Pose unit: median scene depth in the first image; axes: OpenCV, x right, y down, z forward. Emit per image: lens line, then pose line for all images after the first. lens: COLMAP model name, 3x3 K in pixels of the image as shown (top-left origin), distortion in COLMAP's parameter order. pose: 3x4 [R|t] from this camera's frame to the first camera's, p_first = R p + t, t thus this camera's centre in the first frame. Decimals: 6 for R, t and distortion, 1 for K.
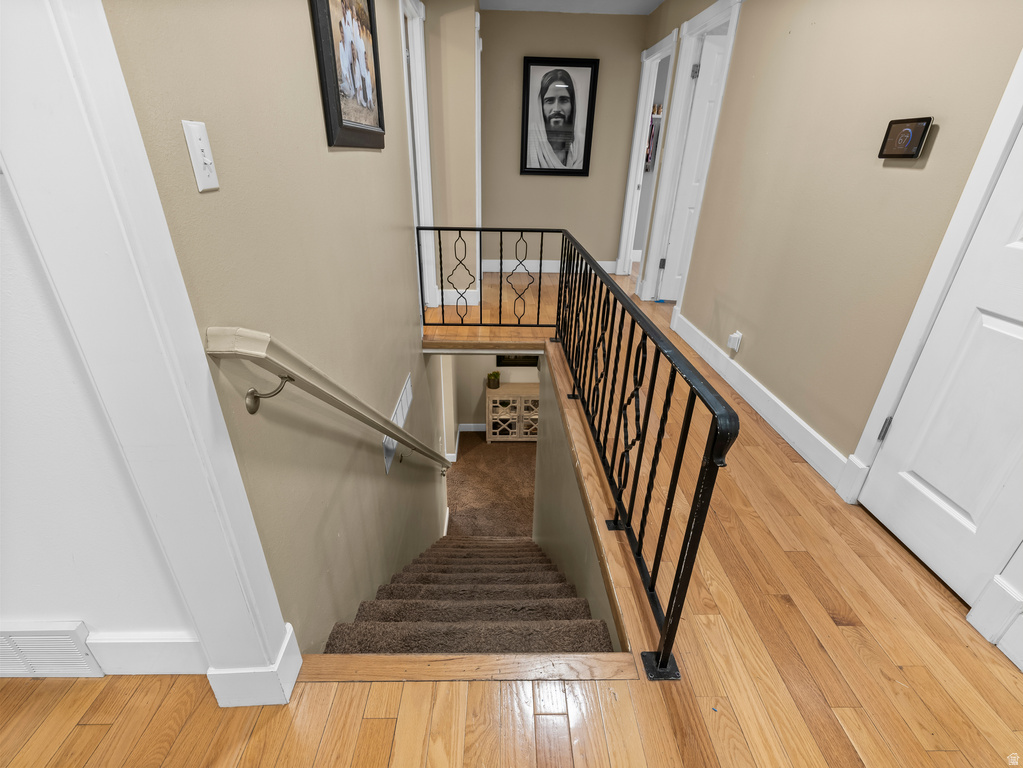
lens RADIAL K [[470.7, 0, 512.1], [0, 470.7, 381.3], [0, 0, 1]] dist [0.004333, -0.001821]
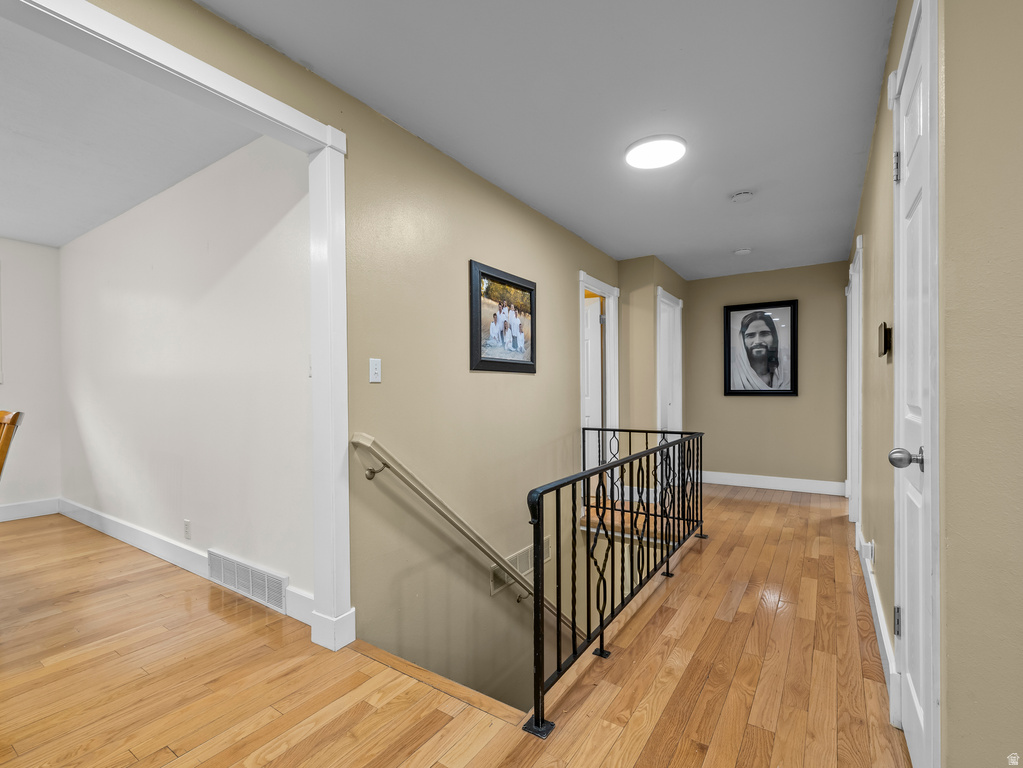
lens RADIAL K [[470.7, 0, 504.9], [0, 470.7, 383.3], [0, 0, 1]] dist [0.004333, -0.001821]
pose [[0.817826, -0.033302, -0.574501, 0.257034], [-0.228406, 0.897537, -0.377172, 0.073748], [0.528197, 0.439680, 0.726422, -0.088667]]
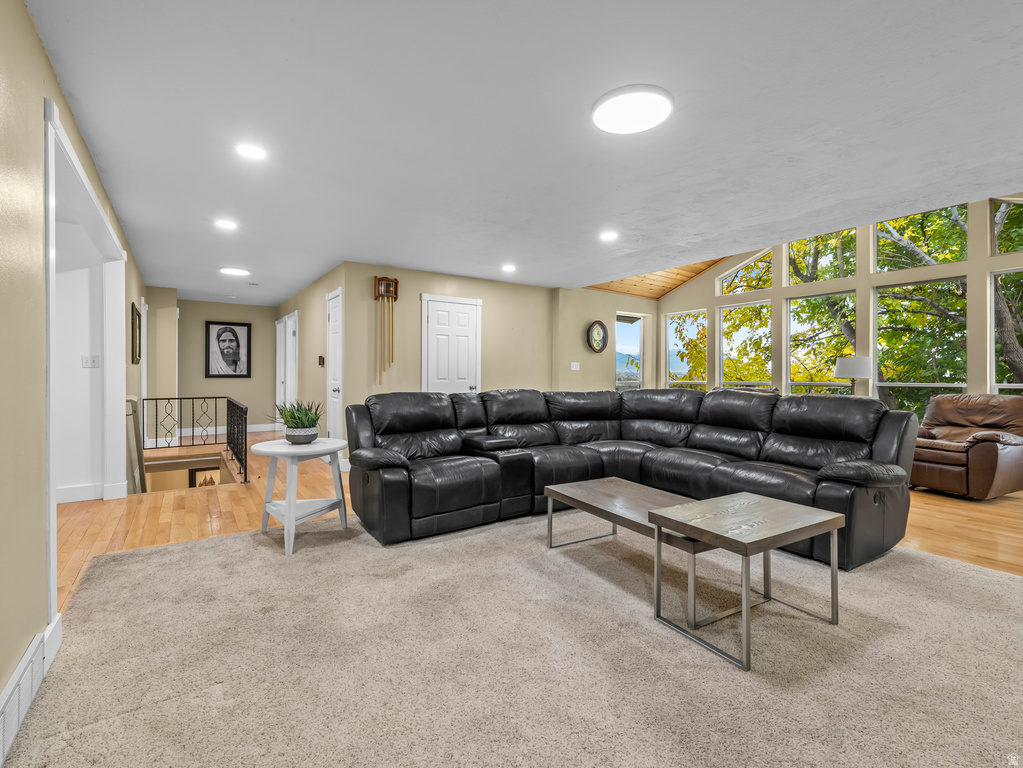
lens RADIAL K [[470.7, 0, 514.1], [0, 470.7, 374.0], [0, 0, 1]] dist [0.004333, -0.001821]
pose [[0.834391, -0.025483, 0.550584, 0.011776], [0.257655, 0.901099, -0.348762, 0.486593], [-0.487243, 0.432865, 0.758434, -0.954622]]
